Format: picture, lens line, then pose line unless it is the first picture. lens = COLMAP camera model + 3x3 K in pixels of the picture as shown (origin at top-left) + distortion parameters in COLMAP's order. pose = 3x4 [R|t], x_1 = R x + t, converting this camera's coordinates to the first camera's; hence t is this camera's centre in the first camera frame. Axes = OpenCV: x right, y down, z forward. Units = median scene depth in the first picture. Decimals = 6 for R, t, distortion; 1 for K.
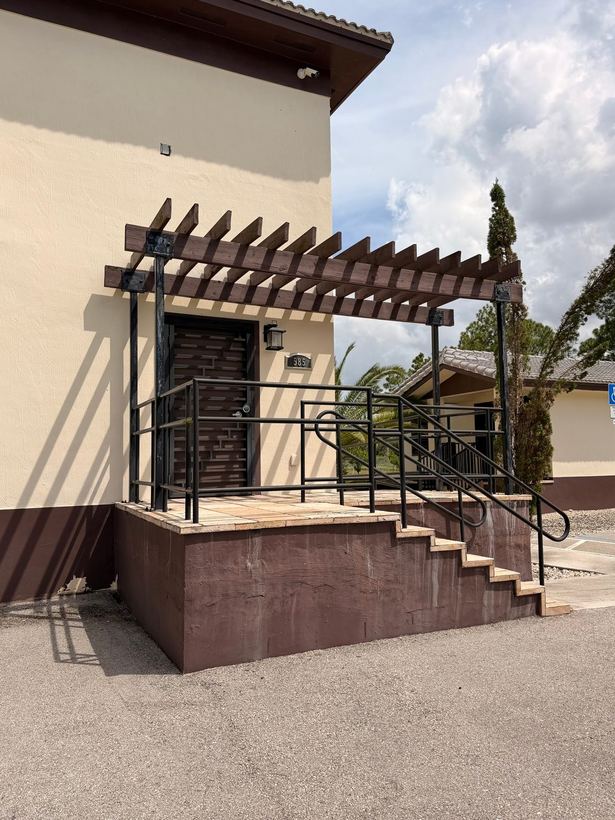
lens RADIAL K [[620.7, 0, 307.5], [0, 620.7, 410.0], [0, 0, 1]] dist [0.104347, -0.189253]
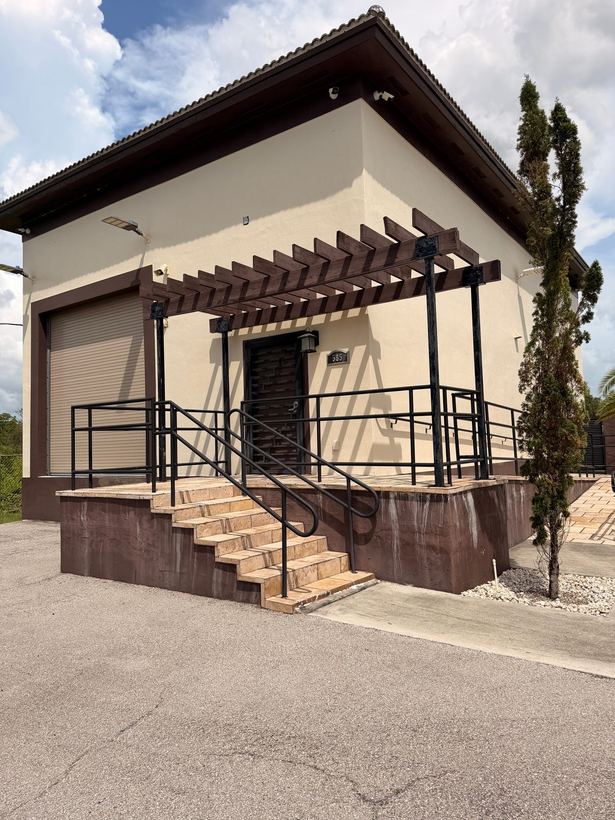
lens RADIAL K [[579.4, 0, 311.0], [0, 579.4, 407.9], [0, 0, 1]] dist [0.005811, -0.005075]
pose [[0.486966, -0.064438, -0.871040, 1.115432], [0.097596, 0.995044, -0.019049, 0.035072], [0.867951, -0.075734, 0.490842, 0.579141]]
